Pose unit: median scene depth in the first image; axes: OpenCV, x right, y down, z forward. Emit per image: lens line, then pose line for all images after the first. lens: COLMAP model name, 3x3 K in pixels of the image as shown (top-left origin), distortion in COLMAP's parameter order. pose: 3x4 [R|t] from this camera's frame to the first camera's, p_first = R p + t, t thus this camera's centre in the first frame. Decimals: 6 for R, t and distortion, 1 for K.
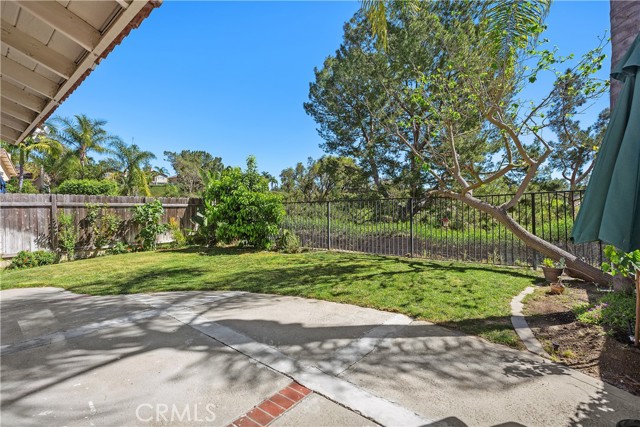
lens RADIAL K [[293.2, 0, 318.4], [0, 293.2, 209.4], [0, 0, 1]] dist [0.003832, -0.000751]
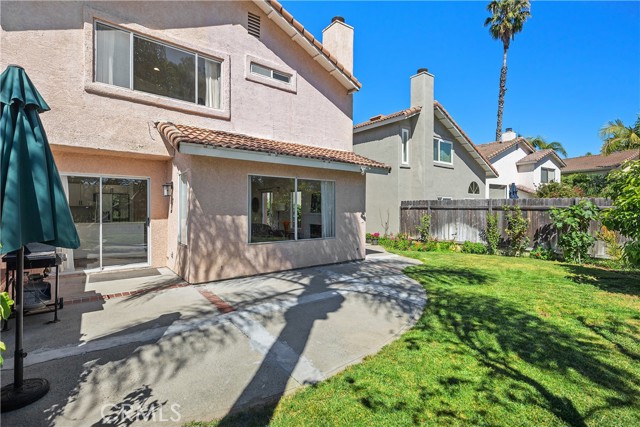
lens RADIAL K [[293.2, 0, 320.8], [0, 293.2, 211.5], [0, 0, 1]] dist [0.003832, -0.000751]
pose [[-0.224078, 0.014910, -0.974457, 0.391120], [-0.009642, 0.999800, 0.017515, -0.011877], [0.974524, 0.013320, -0.223889, 0.479629]]
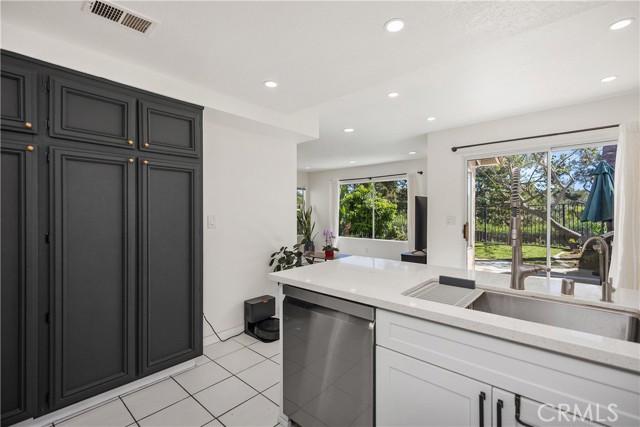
lens RADIAL K [[293.2, 0, 320.5], [0, 293.2, 215.2], [0, 0, 1]] dist [0.003832, -0.000751]
pose [[0.999094, 0.004420, -0.042332, -0.474704], [-0.004275, 0.999985, 0.003502, 0.007943], [0.042347, -0.003318, 0.999097, -0.601875]]
